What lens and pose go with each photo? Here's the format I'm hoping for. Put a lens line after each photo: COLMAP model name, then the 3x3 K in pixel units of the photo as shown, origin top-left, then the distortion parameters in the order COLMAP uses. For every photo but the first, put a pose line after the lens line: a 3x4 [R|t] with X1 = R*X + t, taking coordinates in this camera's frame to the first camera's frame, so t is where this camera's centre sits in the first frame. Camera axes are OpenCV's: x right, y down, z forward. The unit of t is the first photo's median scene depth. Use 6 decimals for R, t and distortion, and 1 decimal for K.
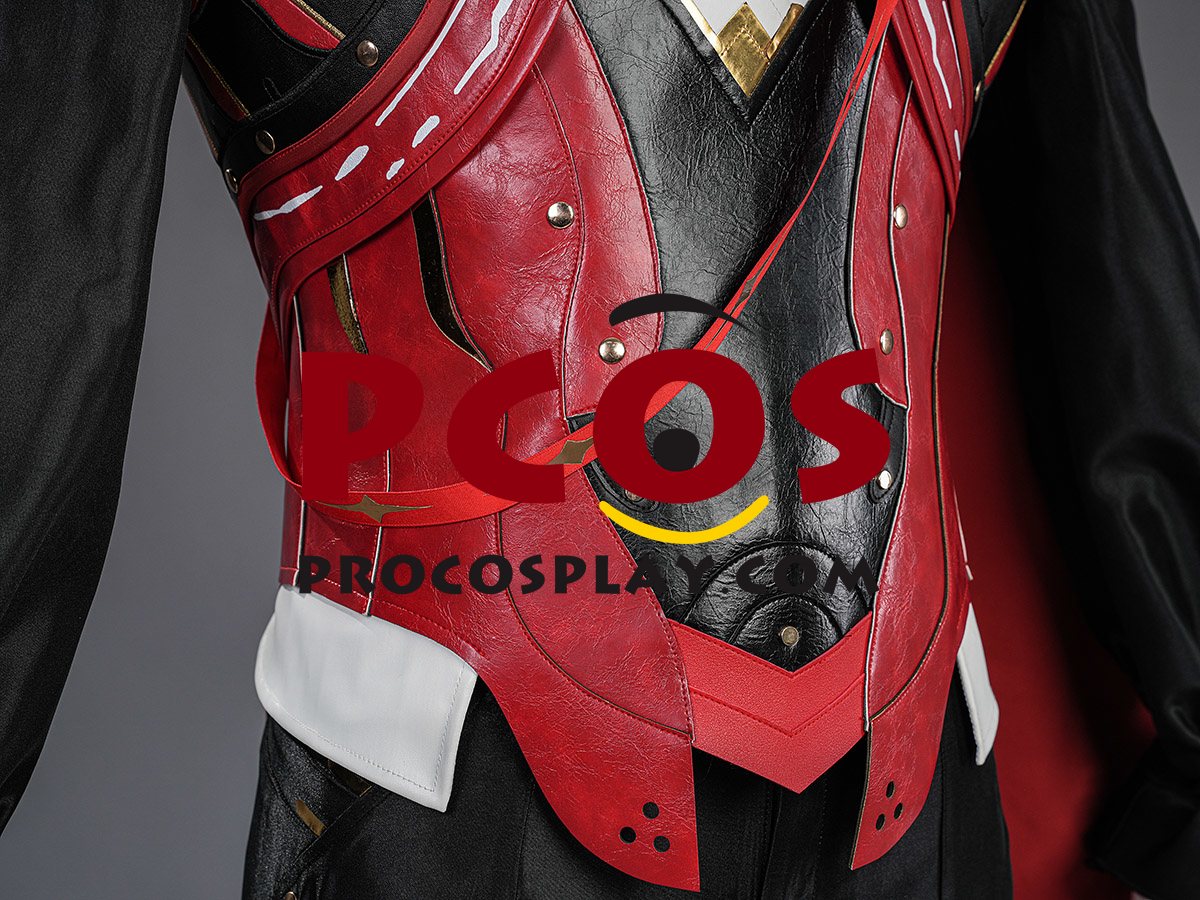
lens RADIAL K [[2508.9, 0, 600.0], [0, 2508.9, 450.0], [0, 0, 1]] dist [-0.003591, 0.067802]
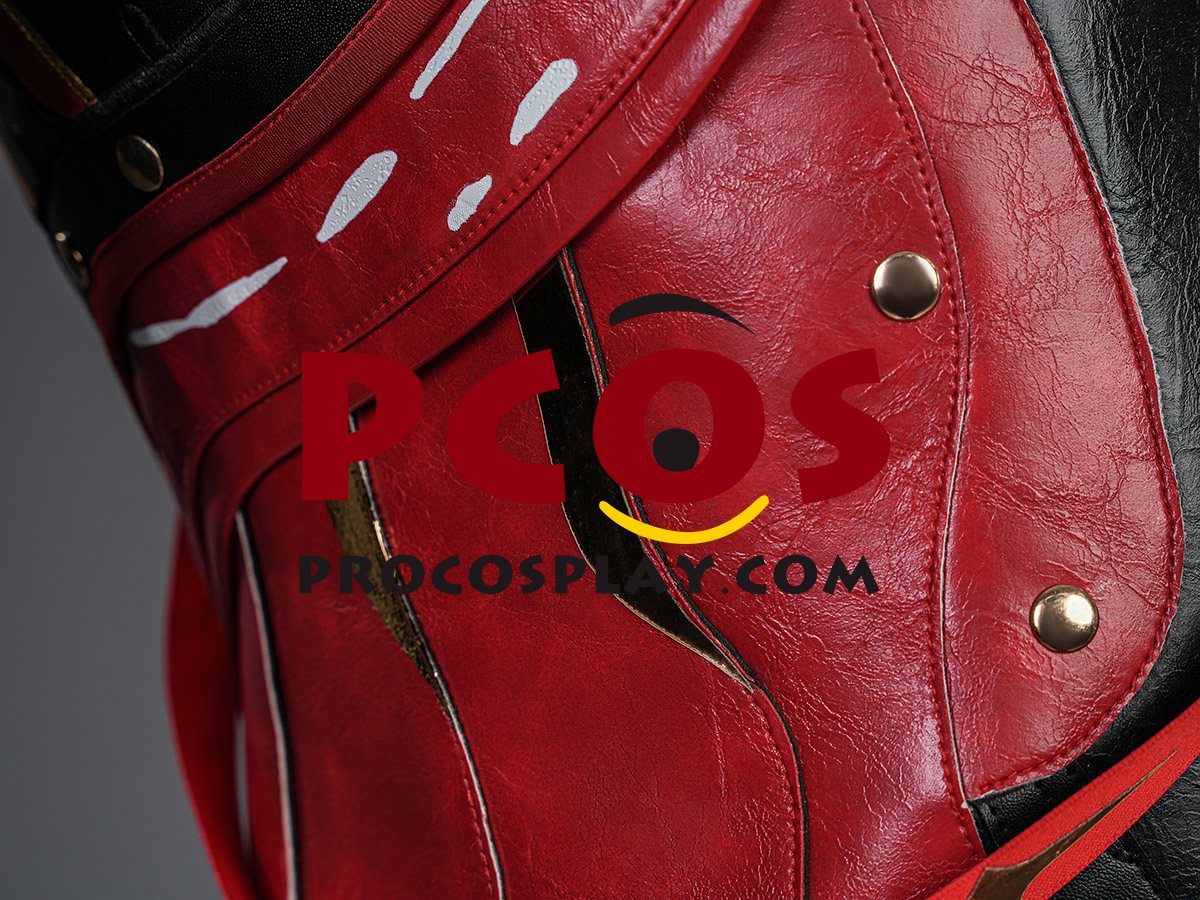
lens RADIAL K [[2508.9, 0, 600.0], [0, 2508.9, 450.0], [0, 0, 1]] dist [-0.003591, 0.067802]
pose [[0.996024, -0.084083, 0.029446, -0.075870], [0.084206, 0.996444, -0.002993, -0.069782], [-0.029089, 0.005460, 0.999562, 0.599827]]
